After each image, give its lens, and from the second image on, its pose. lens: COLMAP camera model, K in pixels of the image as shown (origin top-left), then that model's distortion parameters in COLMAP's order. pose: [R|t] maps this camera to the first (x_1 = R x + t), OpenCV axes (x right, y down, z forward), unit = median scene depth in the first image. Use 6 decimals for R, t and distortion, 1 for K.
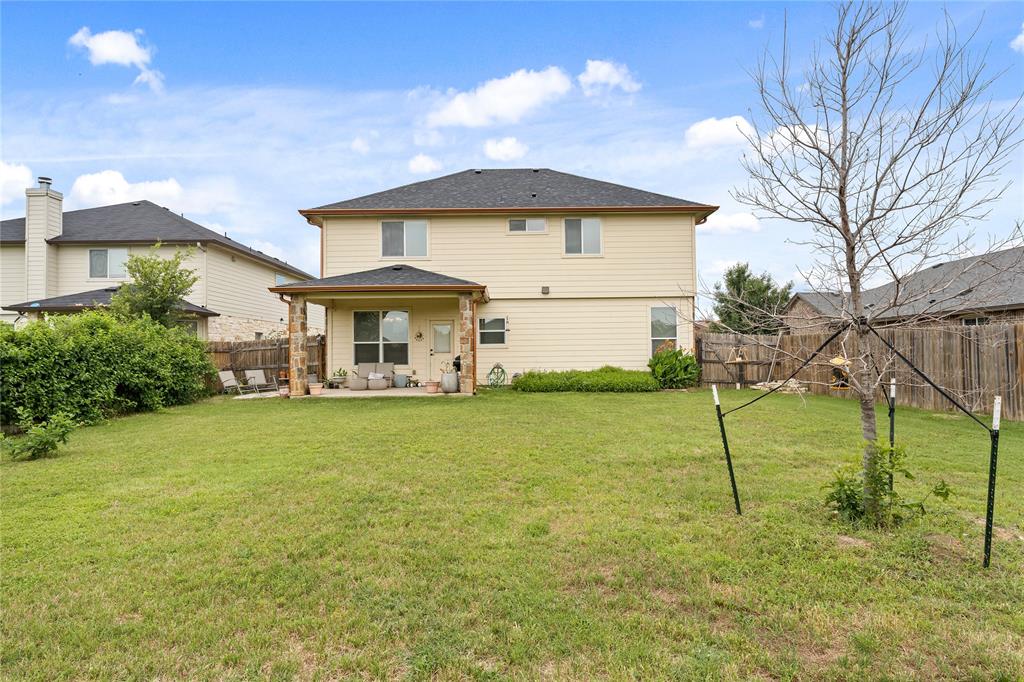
lens RADIAL K [[591.3, 0, 512.0], [0, 591.3, 341.0], [0, 0, 1]] dist [-0.000258, -0.000204]
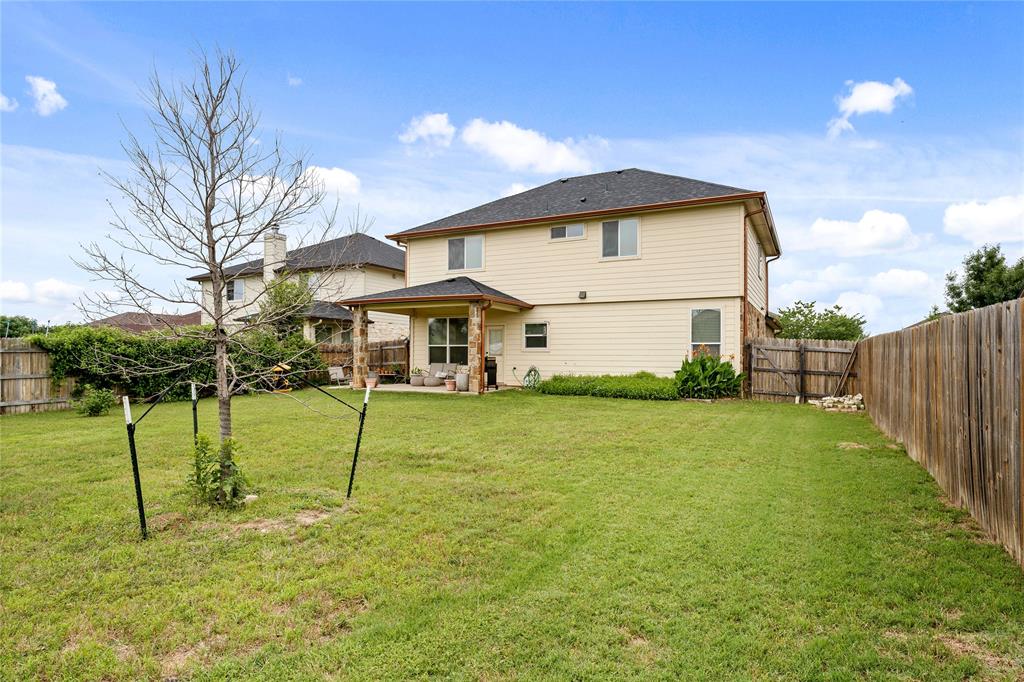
lens RADIAL K [[591.3, 0, 512.0], [0, 591.3, 341.0], [0, 0, 1]] dist [-0.000258, -0.000204]
pose [[0.877748, 0.003279, -0.479111, 0.432546], [-0.005262, 0.999982, -0.002796, -0.003657], [0.479093, 0.004975, 0.877750, 0.058530]]
